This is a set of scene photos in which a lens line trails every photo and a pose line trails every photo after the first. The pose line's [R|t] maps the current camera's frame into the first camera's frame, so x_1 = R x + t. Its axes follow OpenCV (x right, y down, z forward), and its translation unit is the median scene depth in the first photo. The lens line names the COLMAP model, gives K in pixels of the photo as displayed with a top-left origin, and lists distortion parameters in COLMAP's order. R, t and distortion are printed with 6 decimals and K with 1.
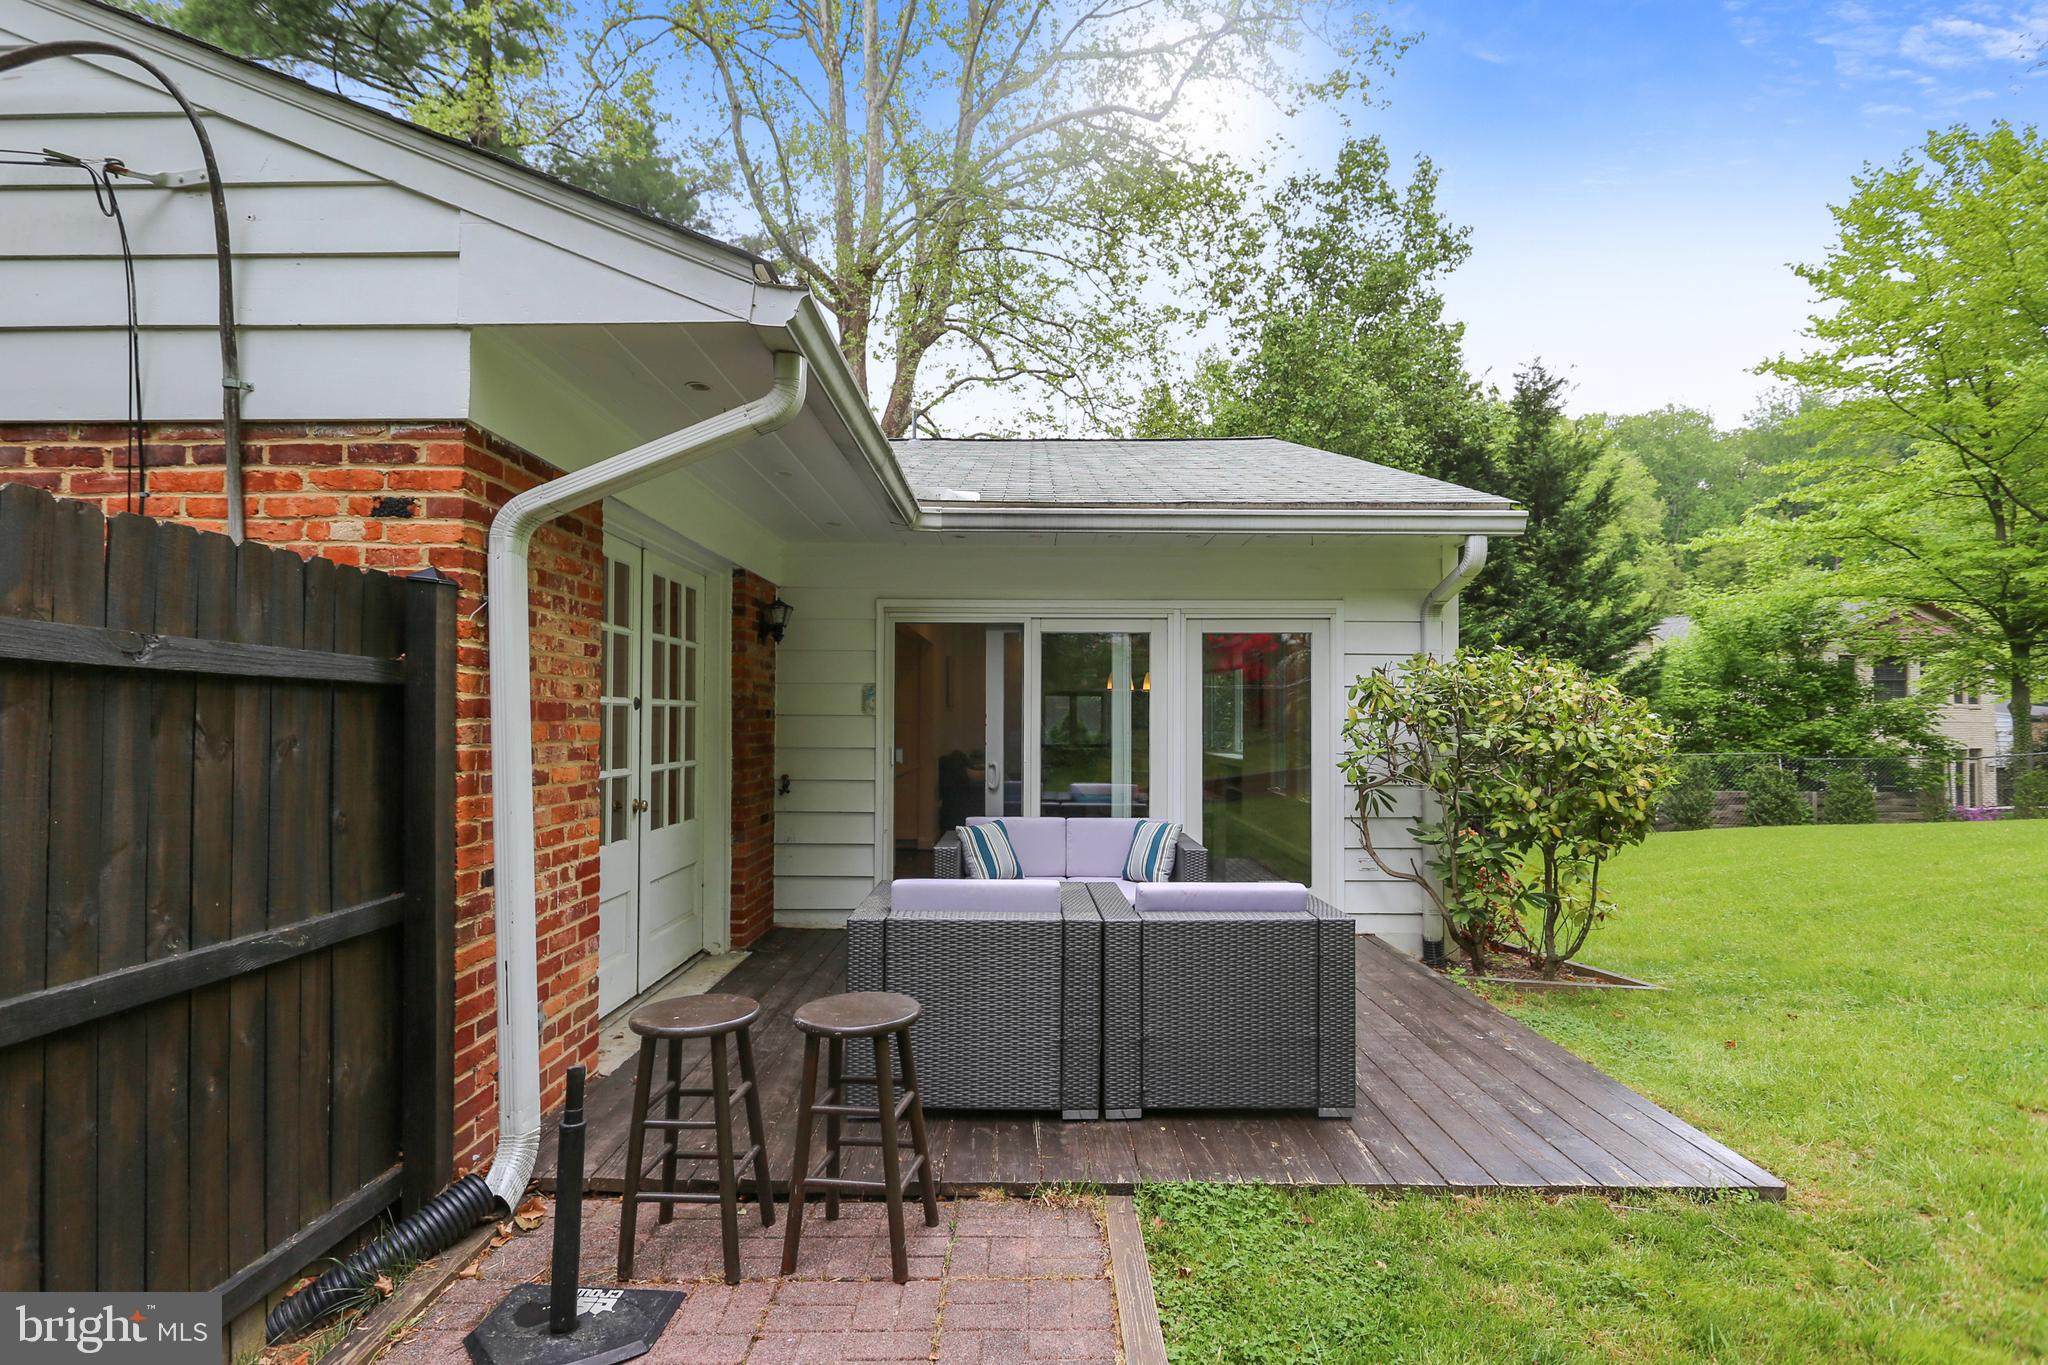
lens RADIAL K [[1016.1, 0, 1026.7], [0, 1016.1, 722.0], [0, 0, 1]] dist [-0.046554, 0.000039]
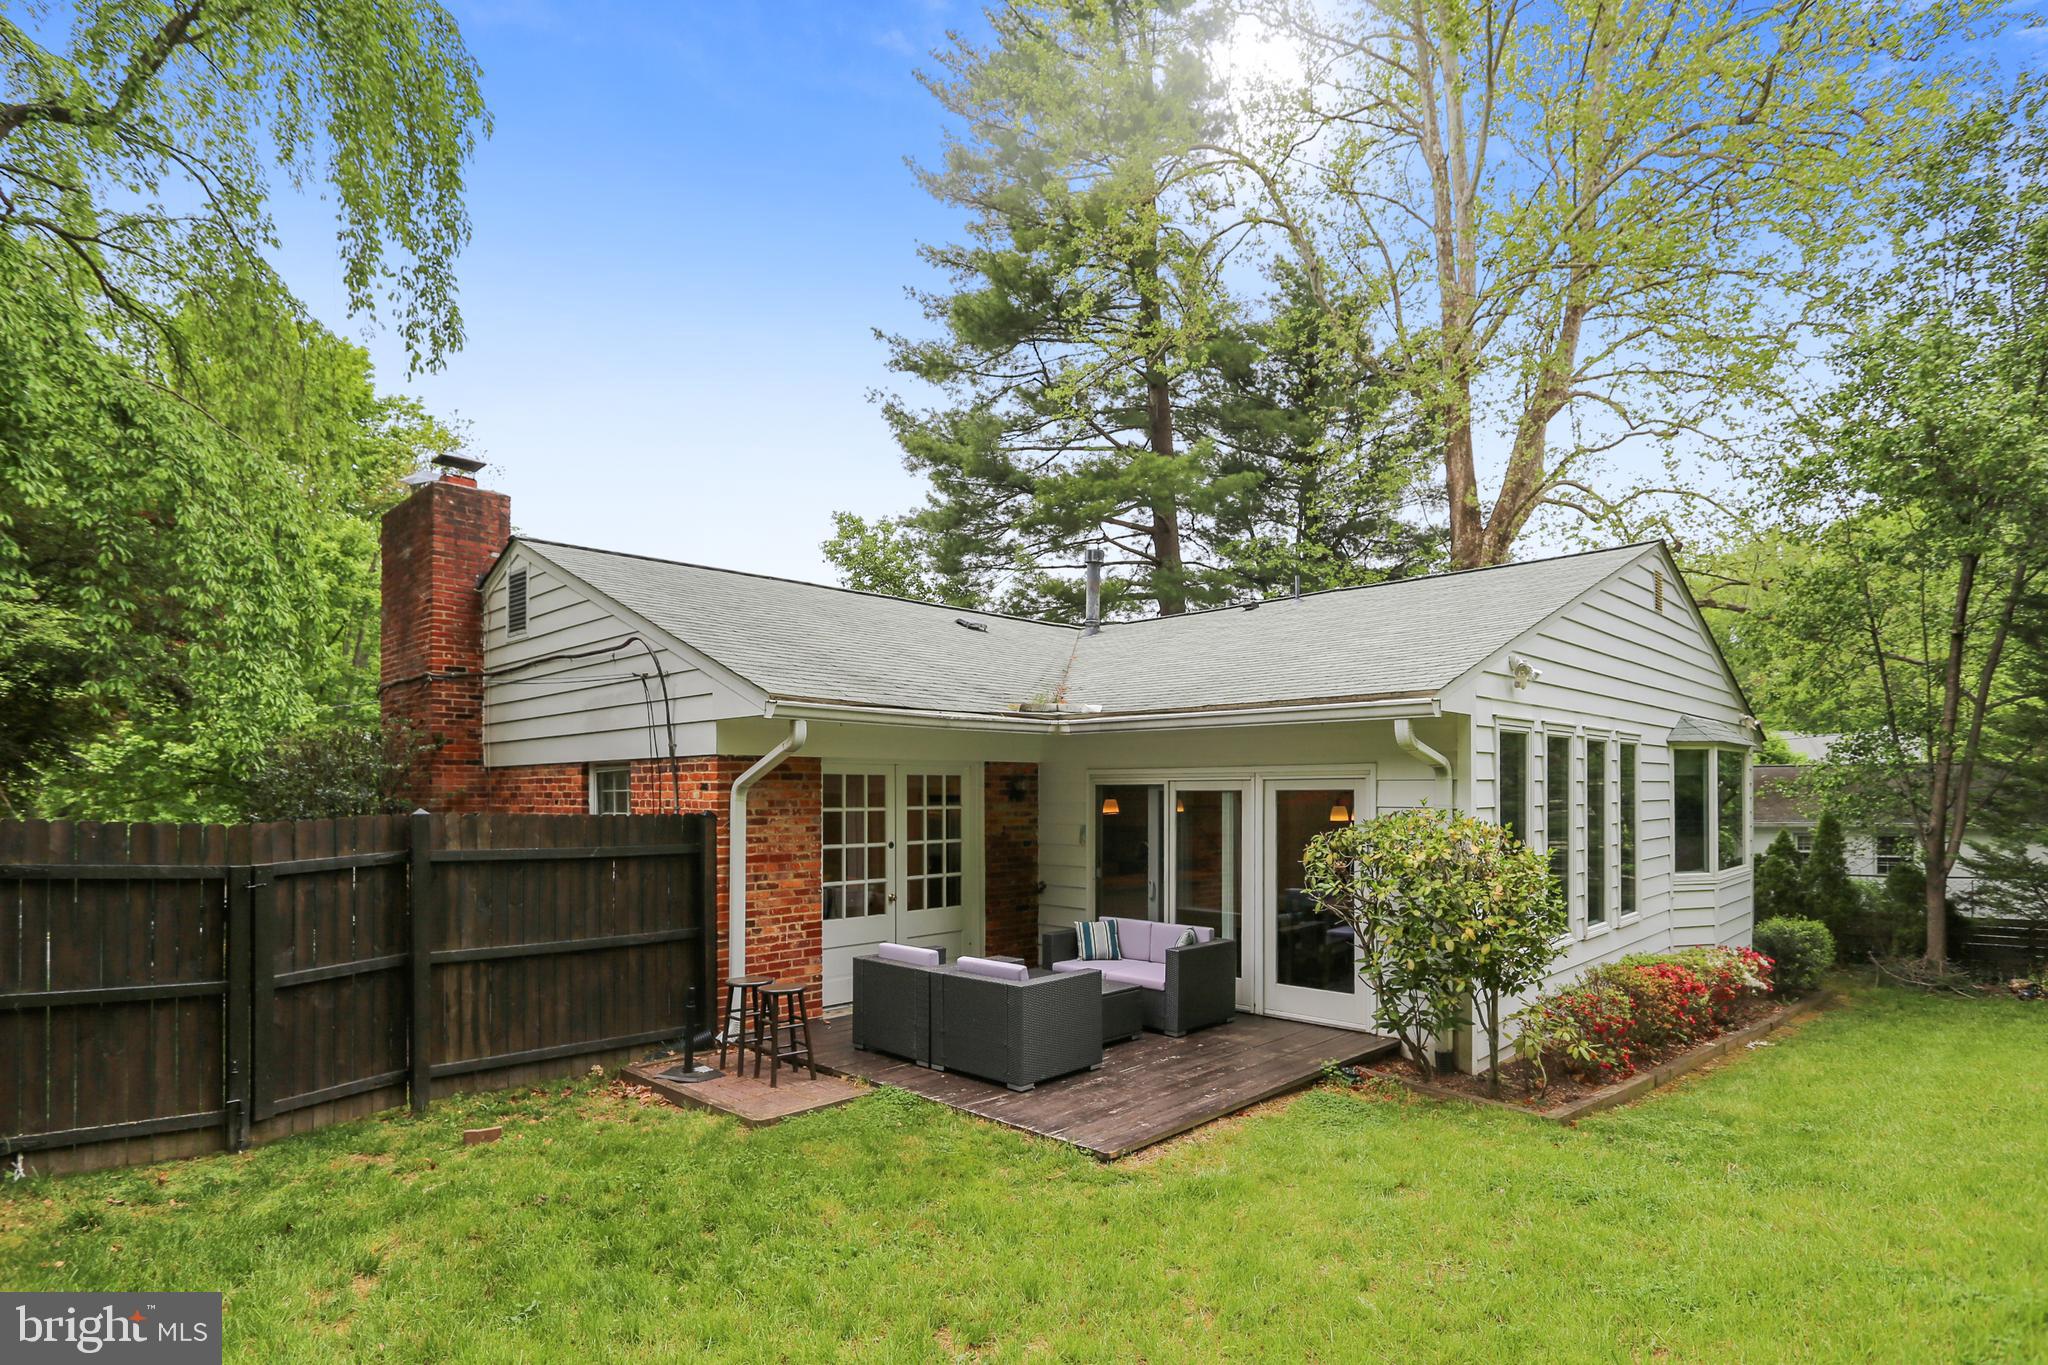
lens RADIAL K [[1037.3, 0, 1023.6], [0, 1037.3, 796.7], [0, 0, 1]] dist [-0.000914, -0.000184]
pose [[0.708936, -0.010191, -0.705200, 1.954362], [0.009487, 0.999943, -0.004913, -0.160559], [0.705209, -0.003207, 0.708992, -0.400252]]
